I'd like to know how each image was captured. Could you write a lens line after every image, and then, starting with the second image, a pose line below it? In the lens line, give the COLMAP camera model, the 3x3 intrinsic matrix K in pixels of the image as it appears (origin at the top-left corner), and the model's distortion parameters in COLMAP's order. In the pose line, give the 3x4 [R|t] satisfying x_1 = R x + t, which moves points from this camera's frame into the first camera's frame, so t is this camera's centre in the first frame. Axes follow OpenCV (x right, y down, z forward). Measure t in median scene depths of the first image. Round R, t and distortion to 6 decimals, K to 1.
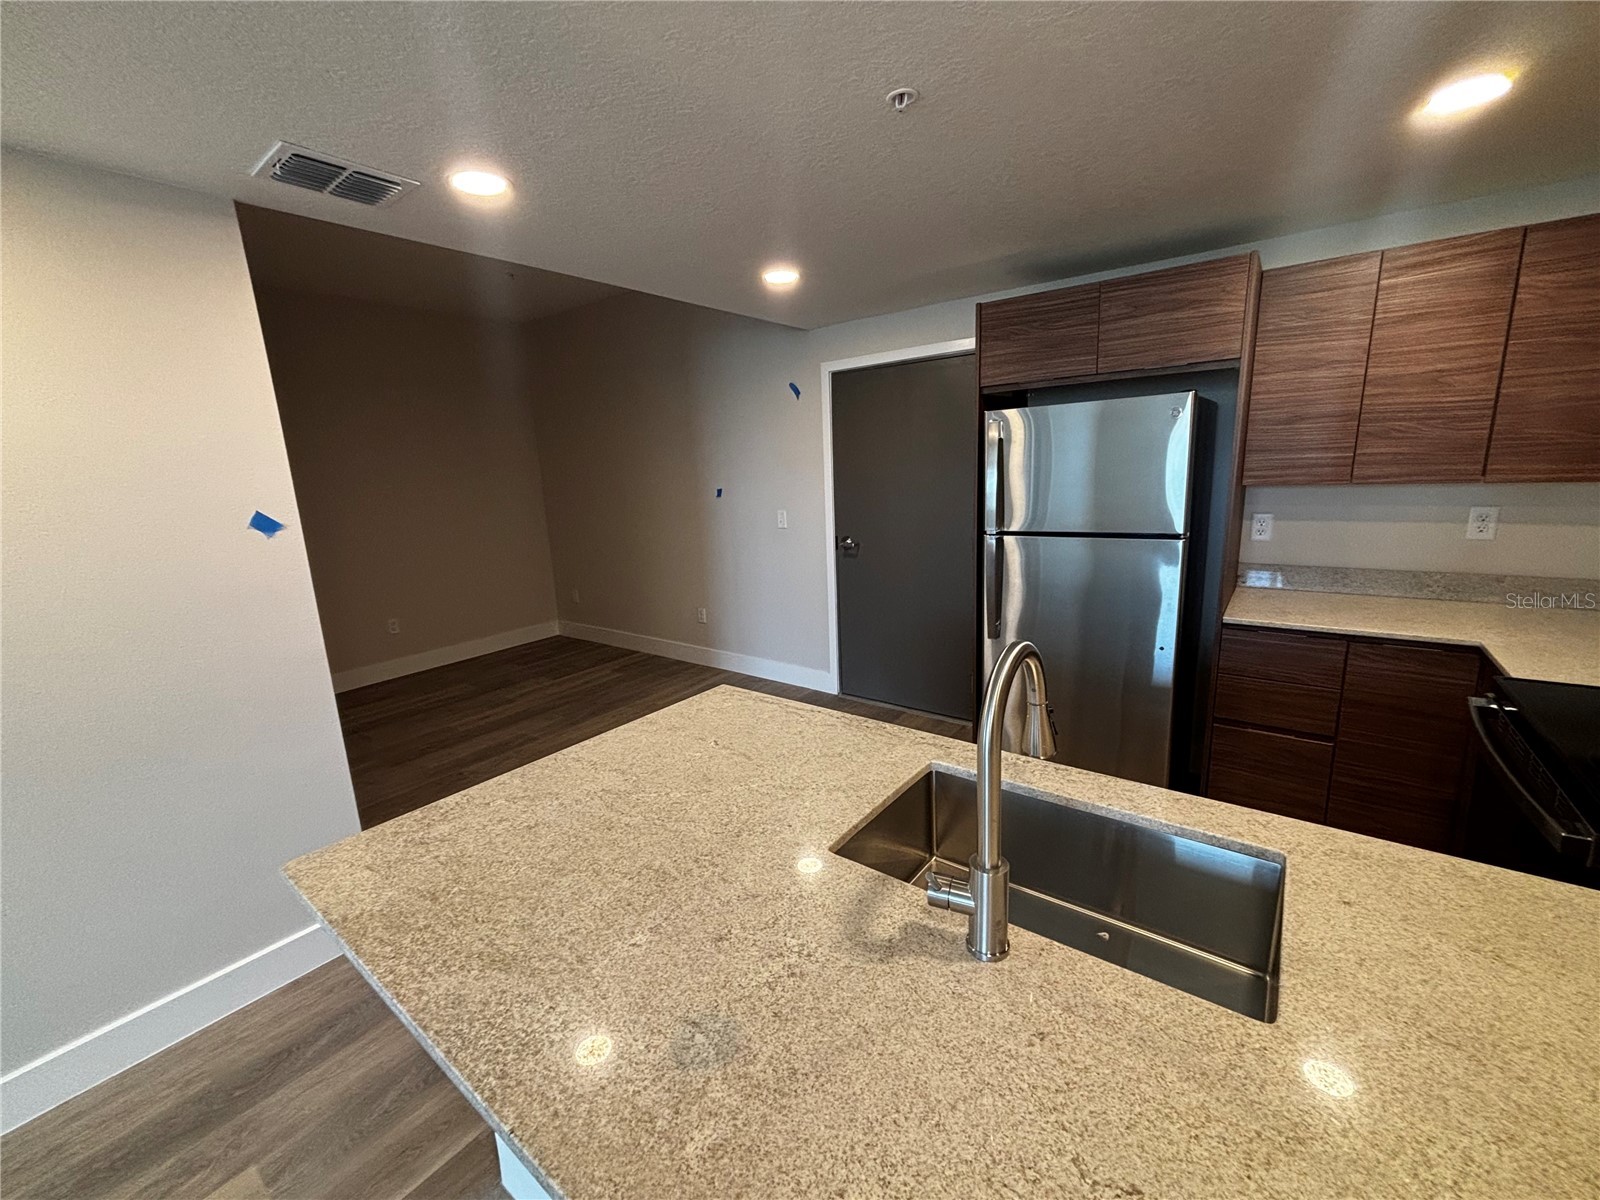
lens RADIAL K [[647.6, 0, 801.7], [0, 647.6, 598.9], [0, 0, 1]] dist [0.002190, -0.000406]
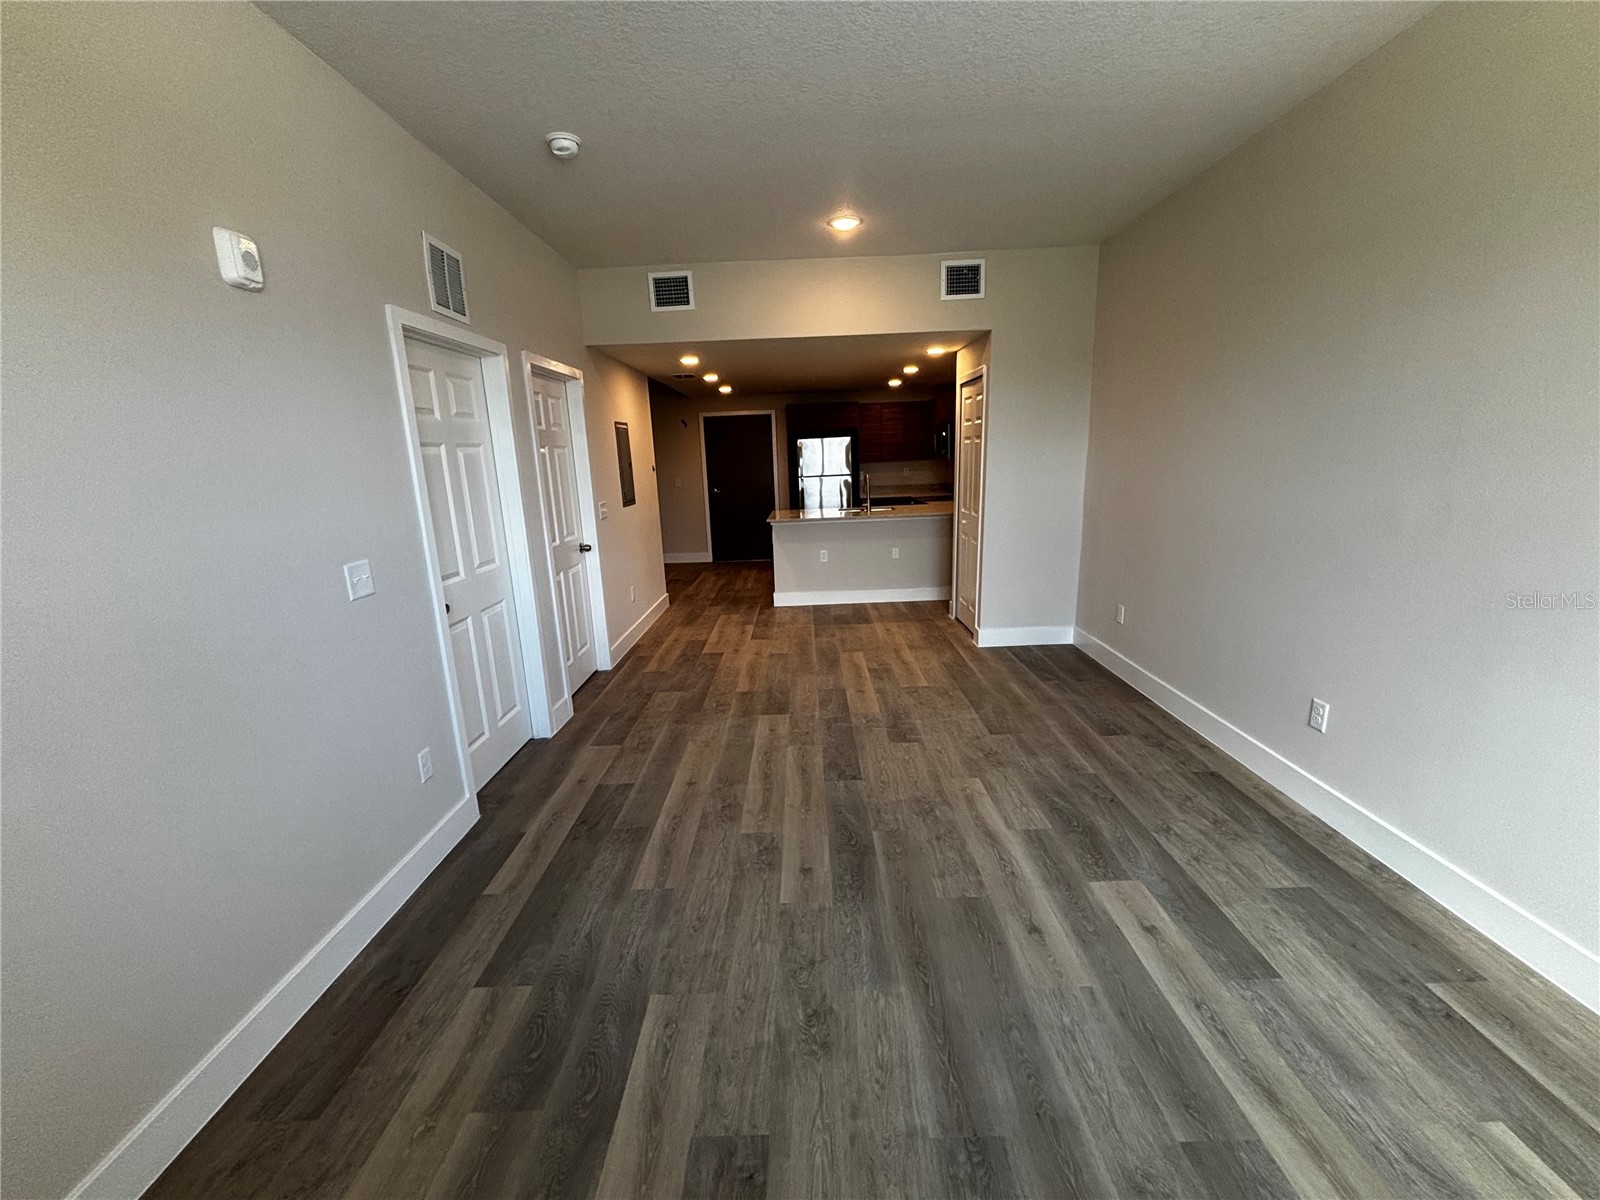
lens RADIAL K [[644.6, 0, 800.0], [0, 644.6, 600.0], [0, 0, 1]] dist [0.004783, -0.000471]
pose [[0.796994, -0.123301, 0.591267, -1.037021], [0.129350, 0.991072, 0.032320, 0.251969], [-0.589974, 0.050722, 0.805828, -0.964484]]
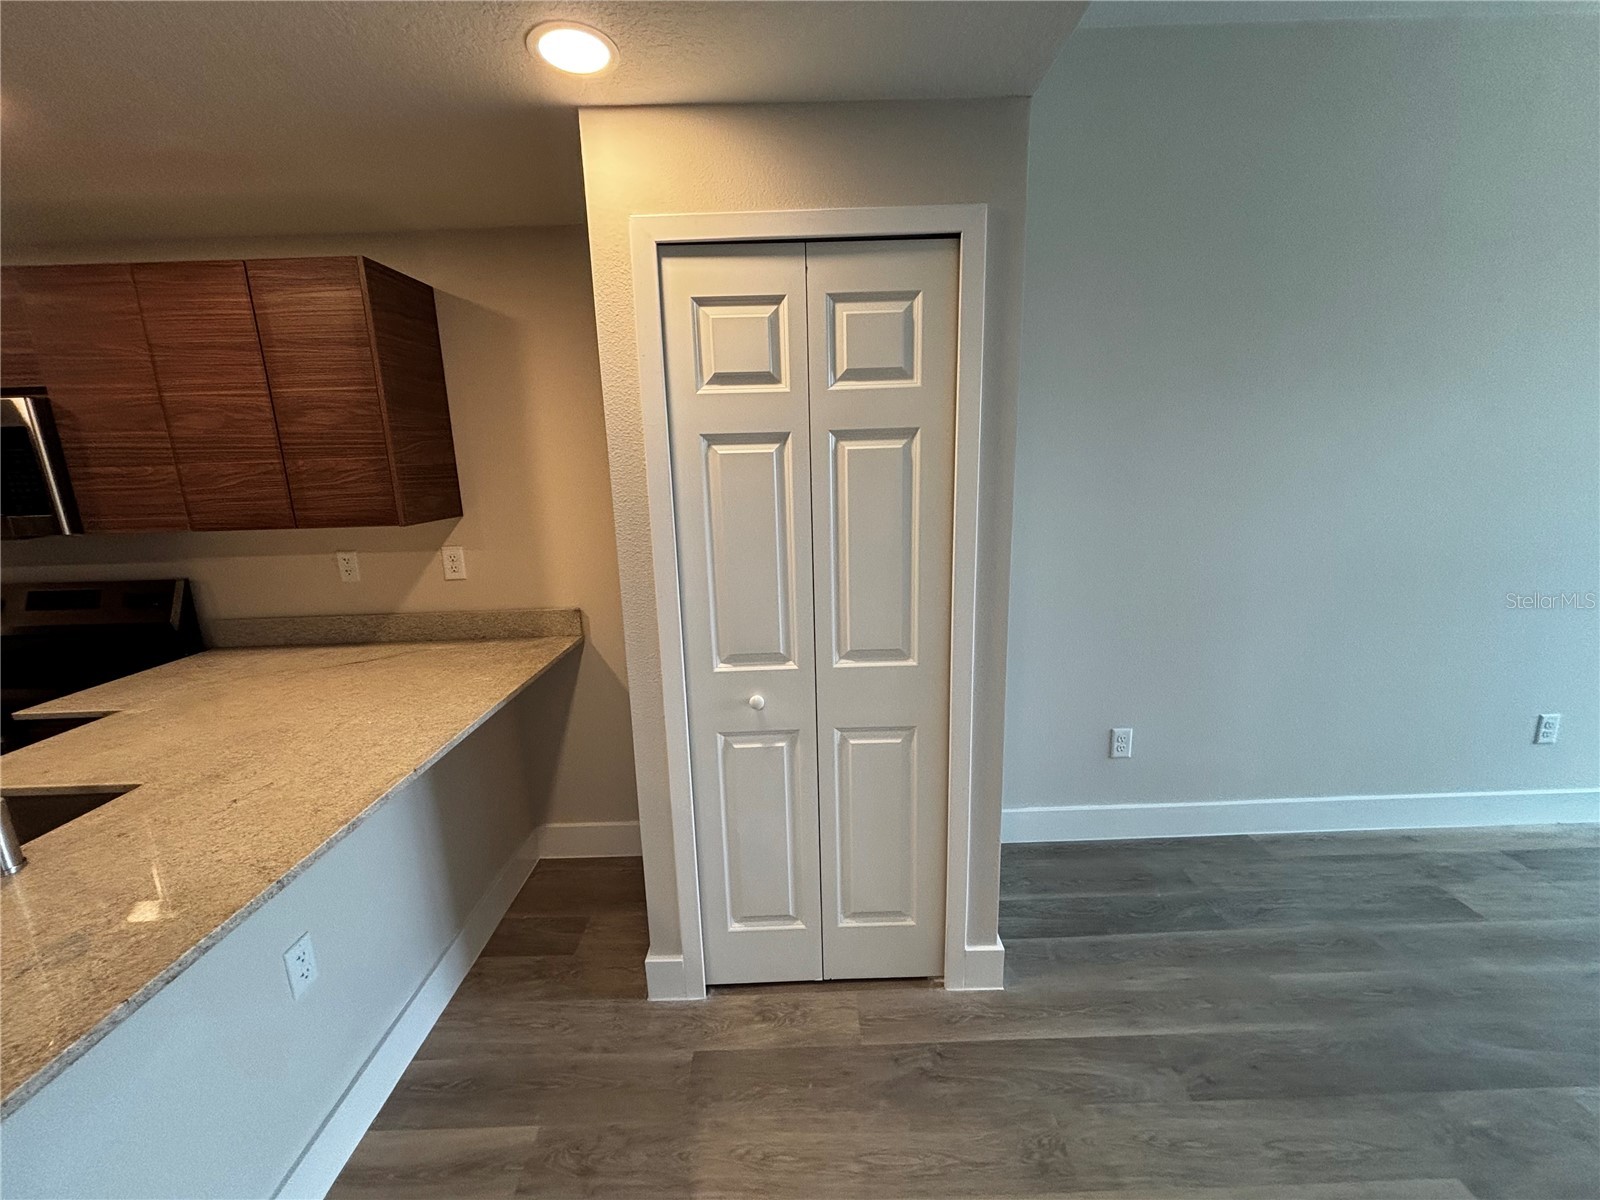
lens RADIAL K [[647.6, 0, 801.7], [0, 647.6, 598.9], [0, 0, 1]] dist [0.002190, -0.000406]
pose [[-0.609466, -0.102601, 0.786145, -0.322610], [0.222656, 0.929532, 0.293931, 0.003111], [-0.760904, 0.354181, -0.543673, 0.061653]]
